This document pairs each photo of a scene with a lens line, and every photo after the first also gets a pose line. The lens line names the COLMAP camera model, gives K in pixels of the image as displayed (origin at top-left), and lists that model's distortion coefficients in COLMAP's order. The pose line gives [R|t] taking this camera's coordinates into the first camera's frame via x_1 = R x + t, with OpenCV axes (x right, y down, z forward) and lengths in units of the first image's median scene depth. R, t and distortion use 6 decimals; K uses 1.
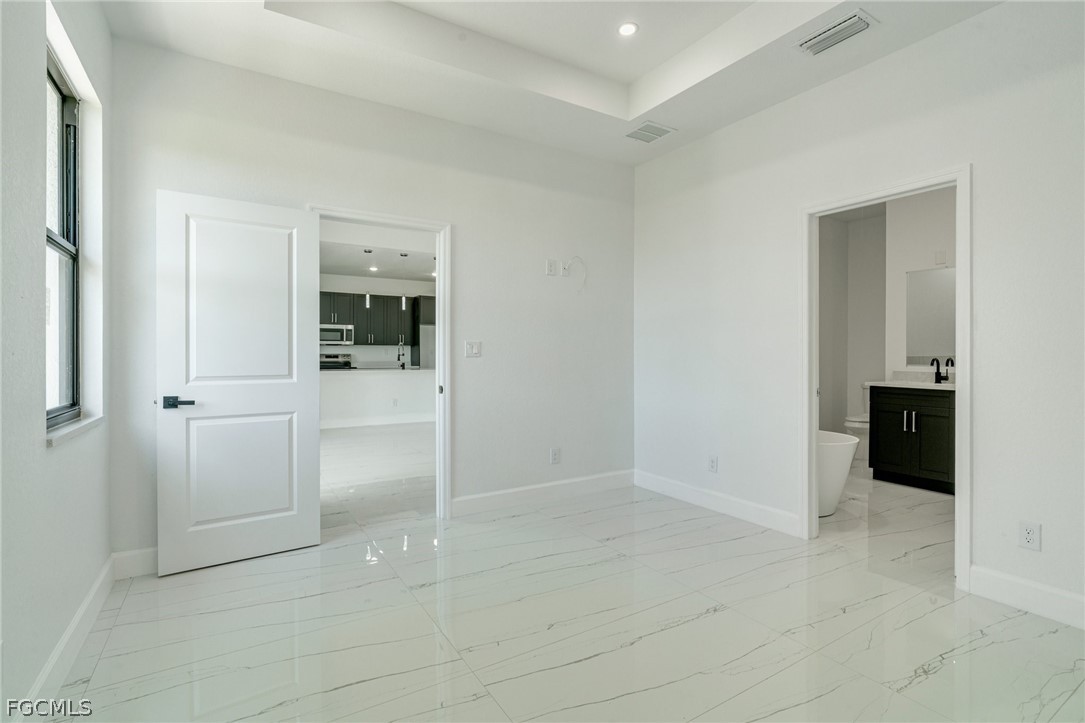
lens RADIAL K [[515.4, 0, 541.0], [0, 515.4, 358.1], [0, 0, 1]] dist [0.002411, 0.001110]
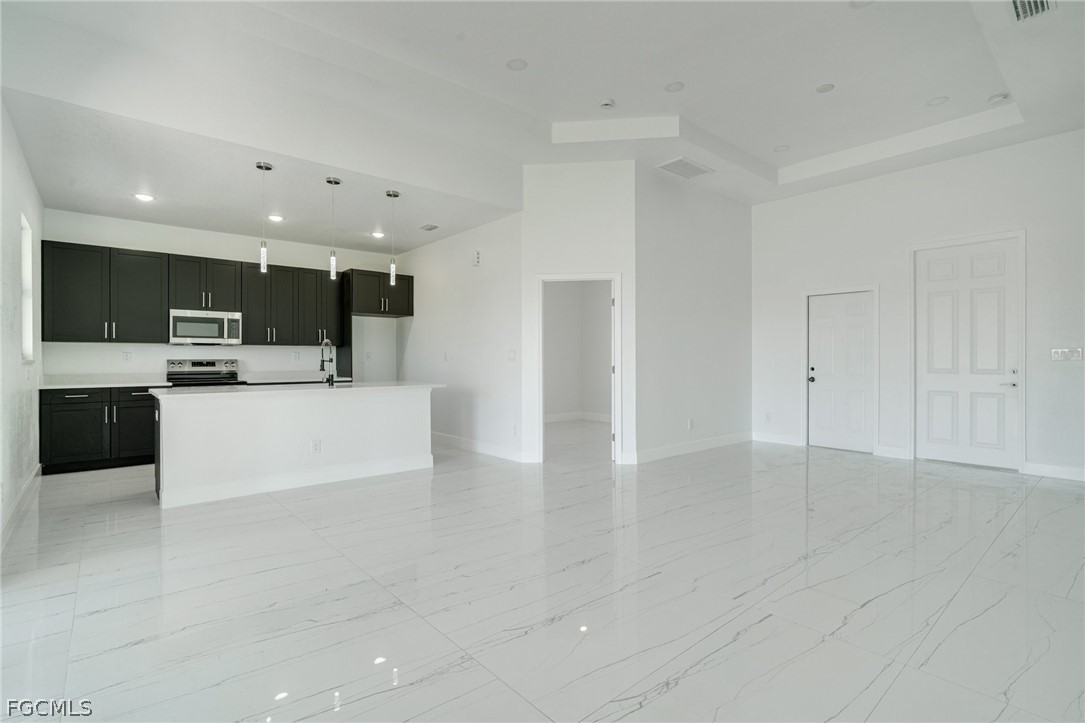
lens RADIAL K [[515.4, 0, 532.2], [0, 515.4, 360.8], [0, 0, 1]] dist [0.002411, 0.001110]
pose [[0.989663, -0.003321, 0.143373, -0.111436], [0.003818, 0.999988, -0.003194, -0.003186], [-0.143361, 0.003708, 0.989664, 0.348906]]
